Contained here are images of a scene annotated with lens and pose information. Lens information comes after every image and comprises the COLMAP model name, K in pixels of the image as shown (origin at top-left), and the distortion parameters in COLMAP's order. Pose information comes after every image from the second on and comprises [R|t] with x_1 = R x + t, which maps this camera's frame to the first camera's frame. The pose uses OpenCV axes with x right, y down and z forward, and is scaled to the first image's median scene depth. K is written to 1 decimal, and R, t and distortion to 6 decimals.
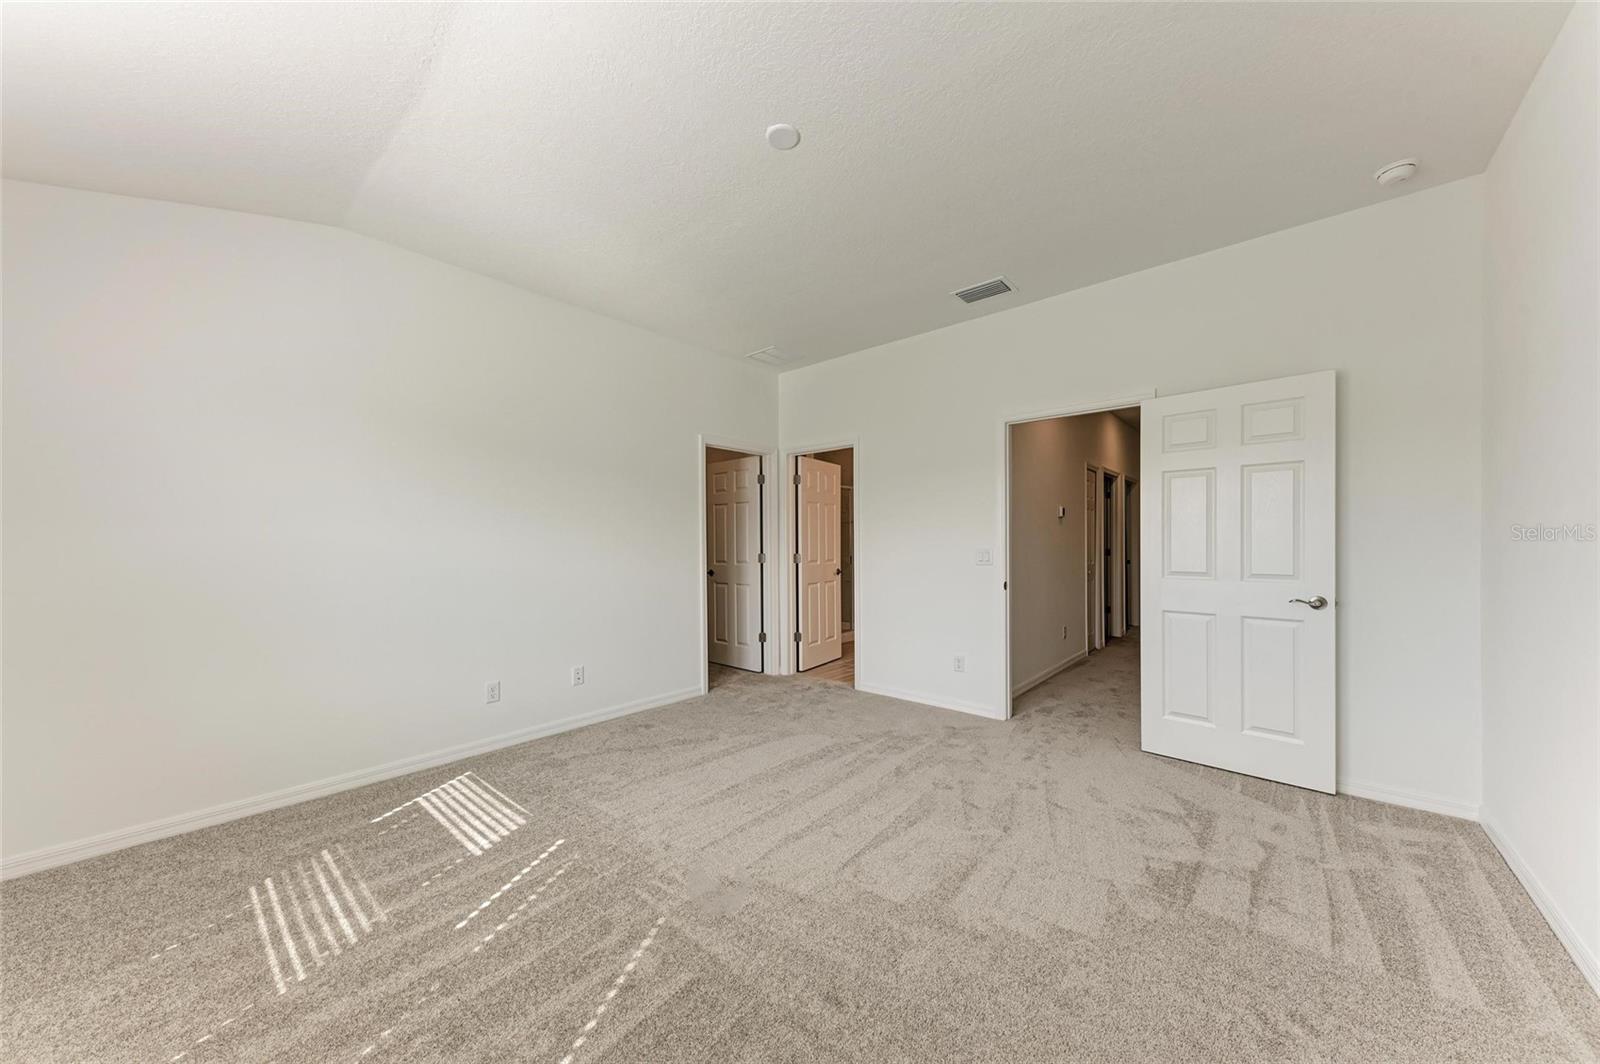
lens RADIAL K [[554.3, 0, 797.1], [0, 554.3, 537.4], [0, 0, 1]] dist [0.009534, -0.000122]
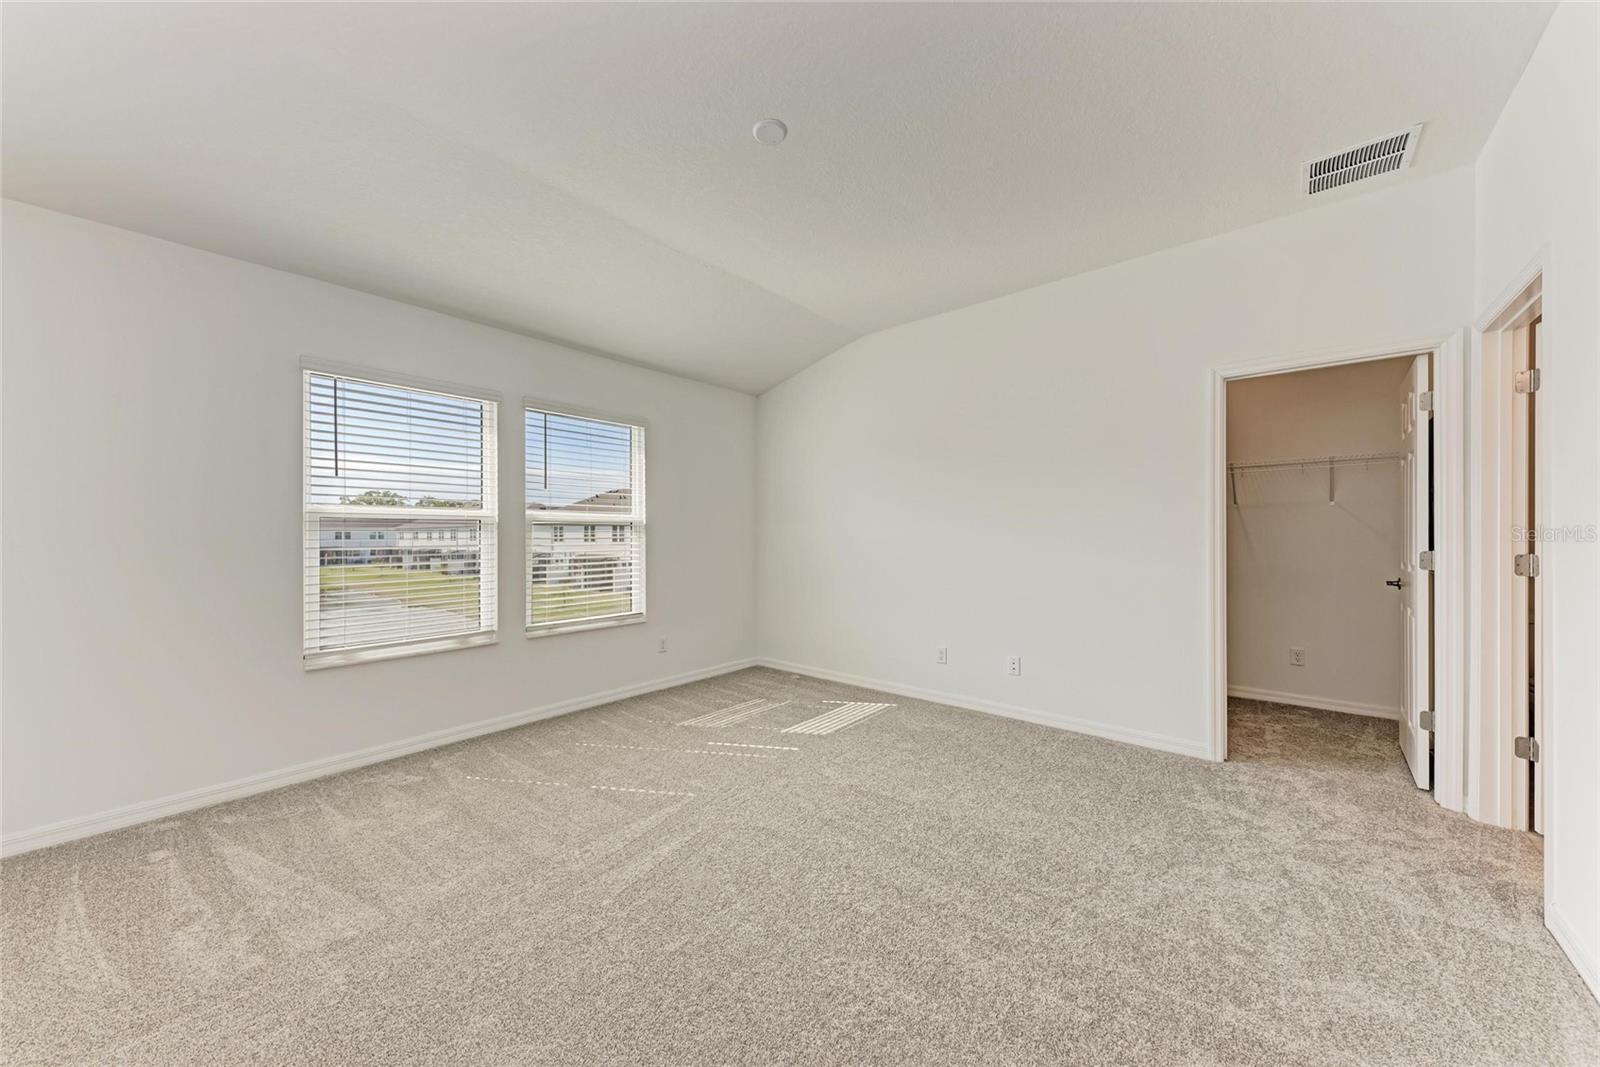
lens RADIAL K [[554.7, 0, 800.0], [0, 554.7, 533.5], [0, 0, 1]] dist [0.000760, -0.000014]
pose [[0.028268, 0.005002, -0.999588, 0.651108], [0.010591, 0.999930, 0.005303, 0.009307], [0.999544, -0.010736, 0.028213, 0.688546]]
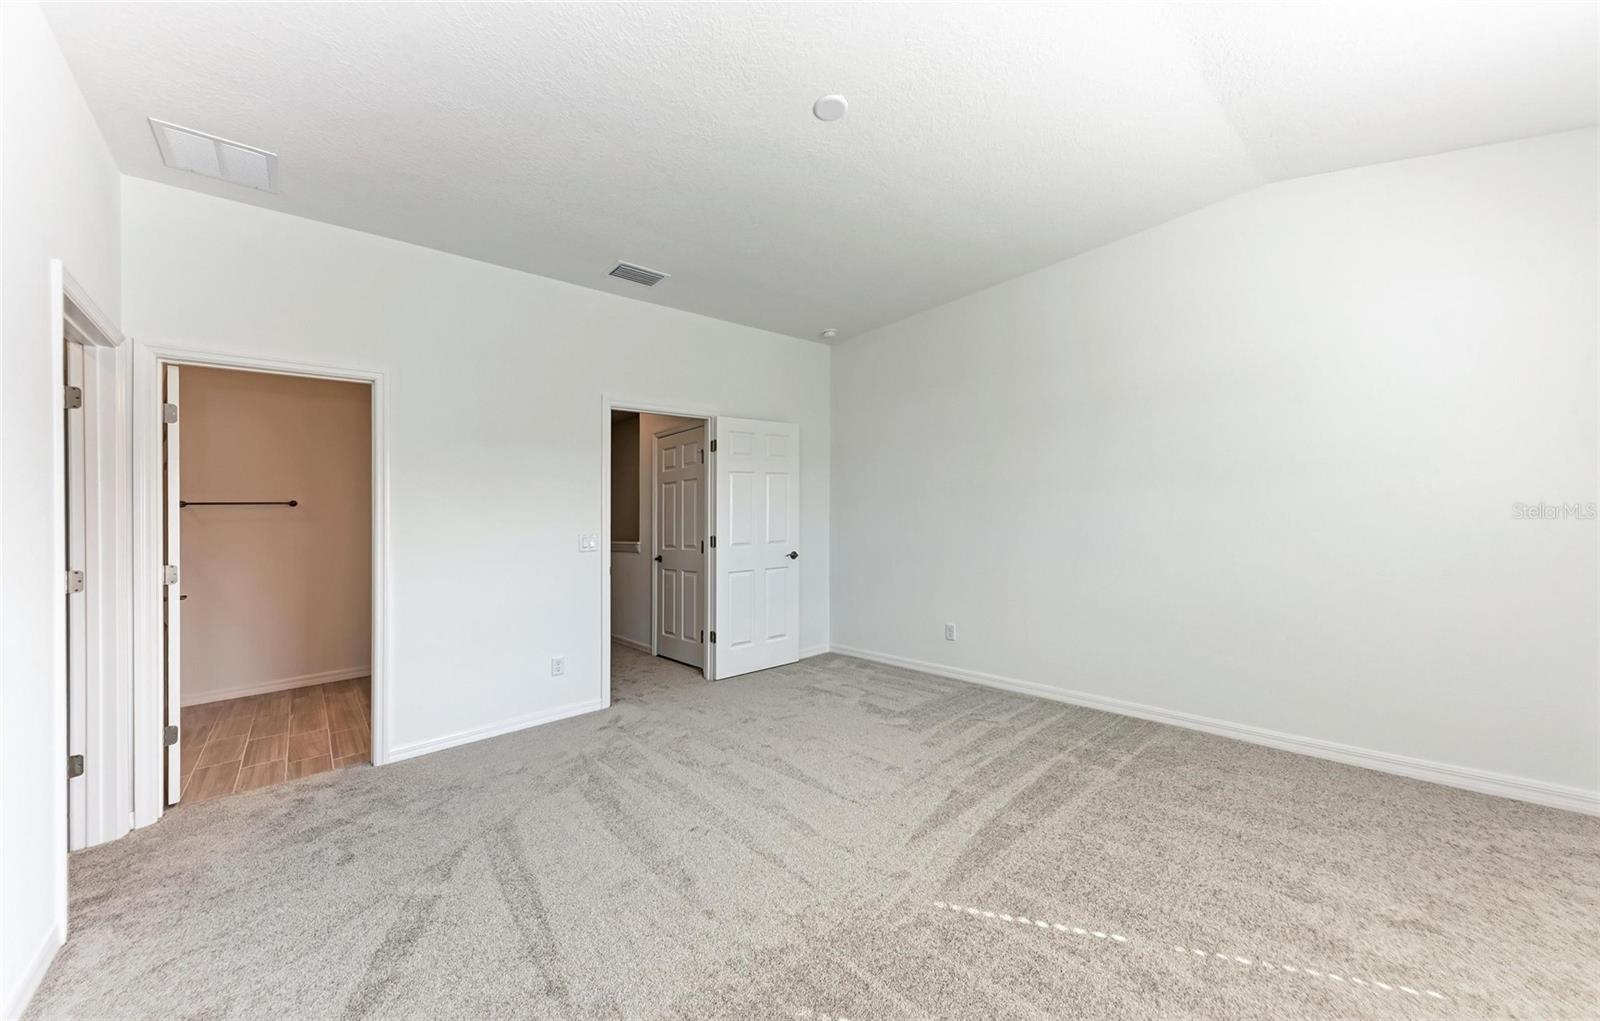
lens RADIAL K [[575.4, 0, 798.7], [0, 575.4, 532.2], [0, 0, 1]] dist [0.000378, 0.000024]
pose [[0.119919, -0.021186, 0.992558, -0.692513], [0.028673, 0.999429, 0.017869, 0.011565], [-0.992370, 0.026317, 0.120458, 0.618344]]
